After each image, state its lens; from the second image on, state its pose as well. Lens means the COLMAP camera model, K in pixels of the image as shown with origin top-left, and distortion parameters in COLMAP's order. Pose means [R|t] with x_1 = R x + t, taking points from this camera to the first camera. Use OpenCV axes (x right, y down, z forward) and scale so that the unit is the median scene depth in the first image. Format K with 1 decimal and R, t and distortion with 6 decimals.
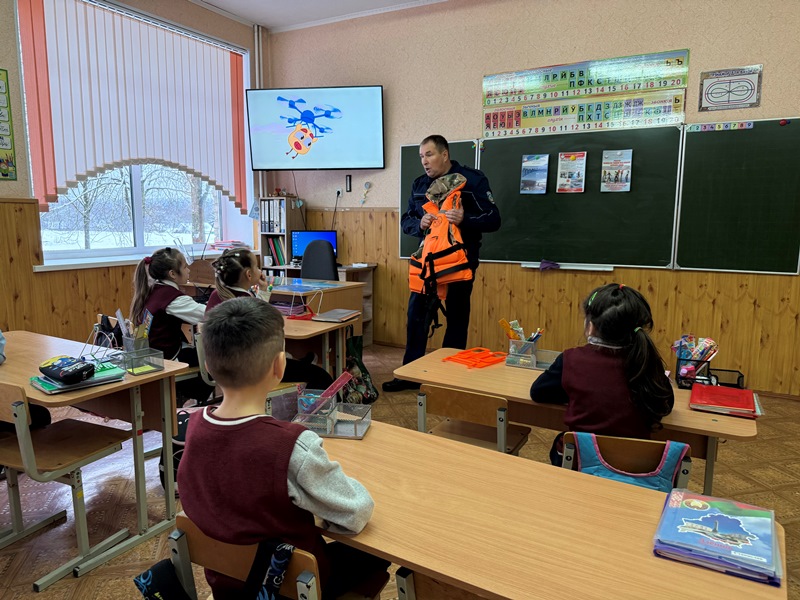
lens RADIAL K [[554.8, 0, 400.0], [0, 554.8, 300.0], [0, 0, 1]] dist [0.072958, -0.000336]
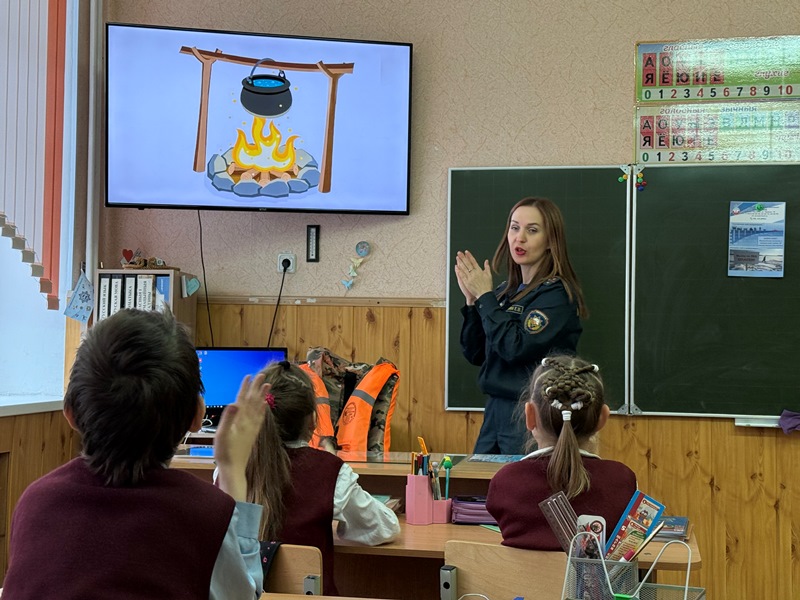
lens RADIAL K [[1139.6, 0, 400.0], [0, 1139.6, 300.0], [0, 0, 1]] dist [-0.019516, 0.914295]
pose [[0.939697, 0.019250, 0.341466, -0.352483], [0.037910, 0.986400, -0.159933, -0.017336], [-0.339901, 0.163234, 0.926187, 0.147802]]
